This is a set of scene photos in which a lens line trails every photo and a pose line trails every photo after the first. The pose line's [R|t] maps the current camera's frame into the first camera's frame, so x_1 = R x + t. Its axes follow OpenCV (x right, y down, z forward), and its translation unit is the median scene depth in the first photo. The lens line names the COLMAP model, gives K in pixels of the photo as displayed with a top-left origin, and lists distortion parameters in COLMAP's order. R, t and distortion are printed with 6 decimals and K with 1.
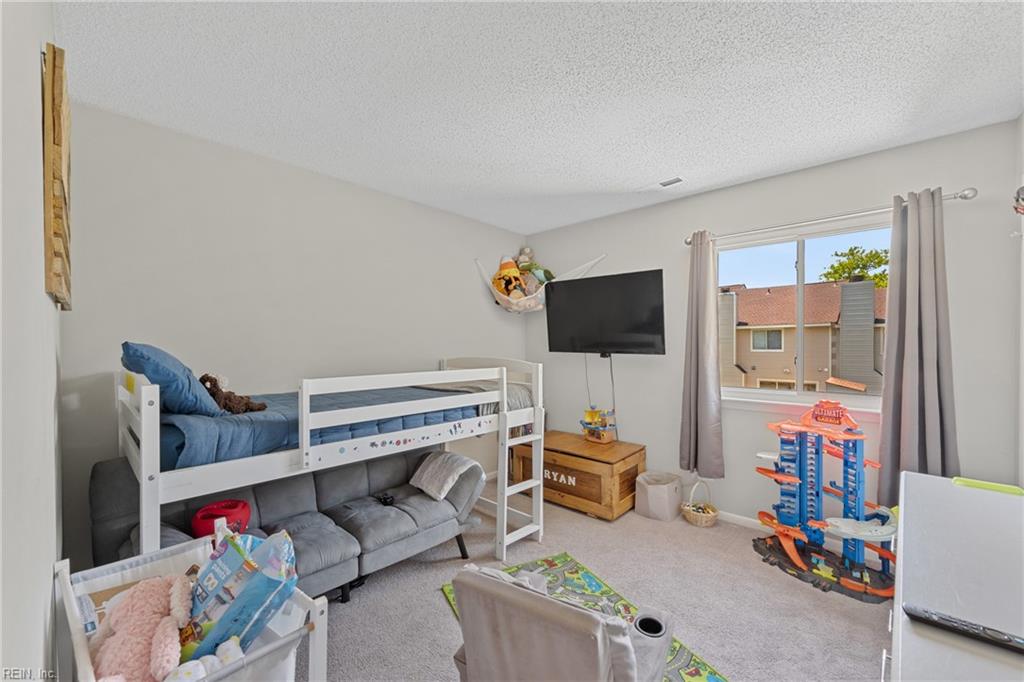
lens RADIAL K [[409.2, 0, 509.8], [0, 409.2, 345.6], [0, 0, 1]] dist [0.000058, -0.000222]
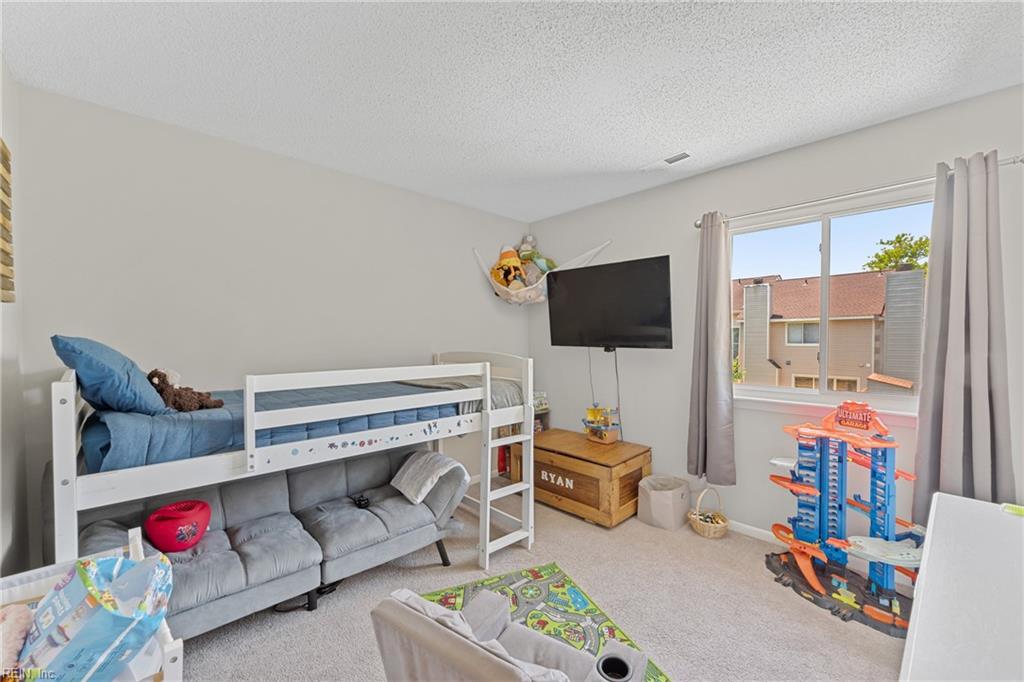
lens RADIAL K [[407.0, 0, 512.3], [0, 407.0, 345.4], [0, 0, 1]] dist [-0.000940, 0.000471]
pose [[0.997907, 0.000871, -0.064662, 0.102874], [0.000092, 0.999889, 0.014885, 0.000907], [0.064668, -0.014860, 0.997796, 0.085191]]
